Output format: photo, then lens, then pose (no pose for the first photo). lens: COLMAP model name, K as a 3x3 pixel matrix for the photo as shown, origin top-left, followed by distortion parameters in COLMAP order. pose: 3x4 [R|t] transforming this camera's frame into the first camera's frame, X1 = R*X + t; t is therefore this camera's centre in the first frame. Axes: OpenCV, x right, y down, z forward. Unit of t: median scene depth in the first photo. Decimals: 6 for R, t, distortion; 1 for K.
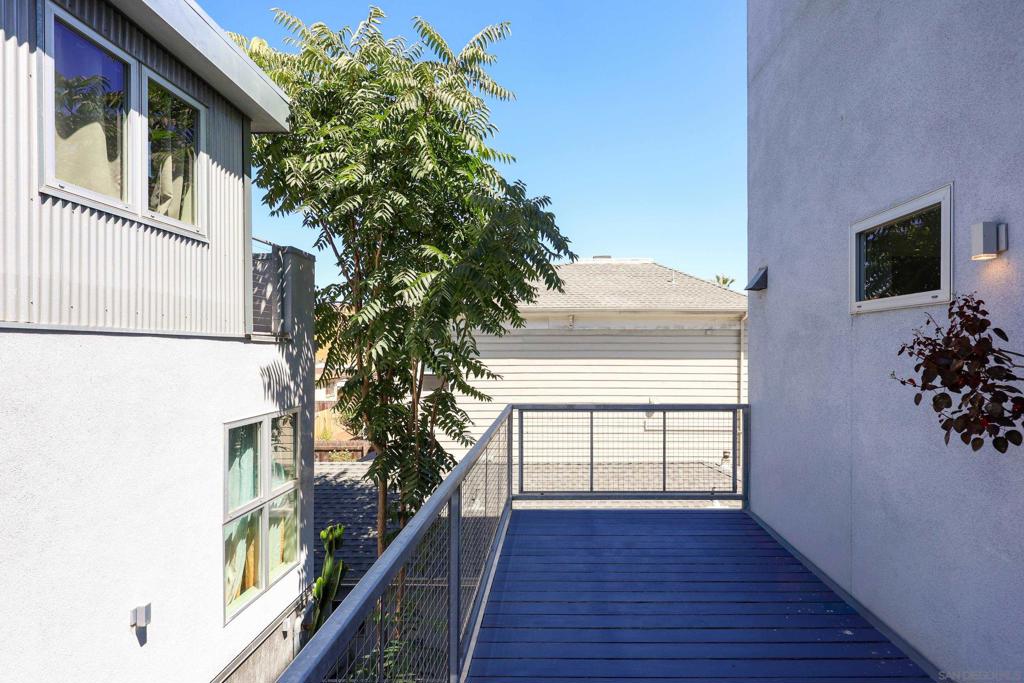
lens RADIAL K [[517.6, 0, 515.6], [0, 517.6, 340.1], [0, 0, 1]] dist [-0.001060, 0.000391]
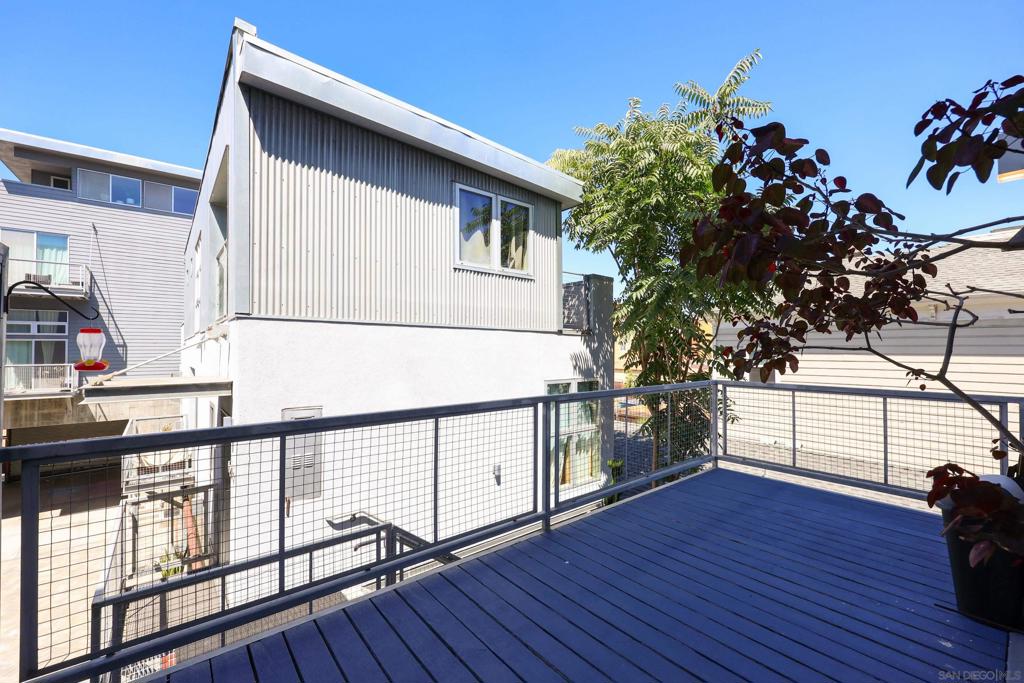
lens RADIAL K [[418.9, 0, 511.7], [0, 418.9, 346.3], [0, 0, 1]] dist [-0.001522, -0.000290]
pose [[0.635169, -0.005557, -0.772353, 0.498656], [0.004051, 0.999984, -0.003864, 0.052763], [0.772362, -0.000674, 0.635182, 0.009306]]
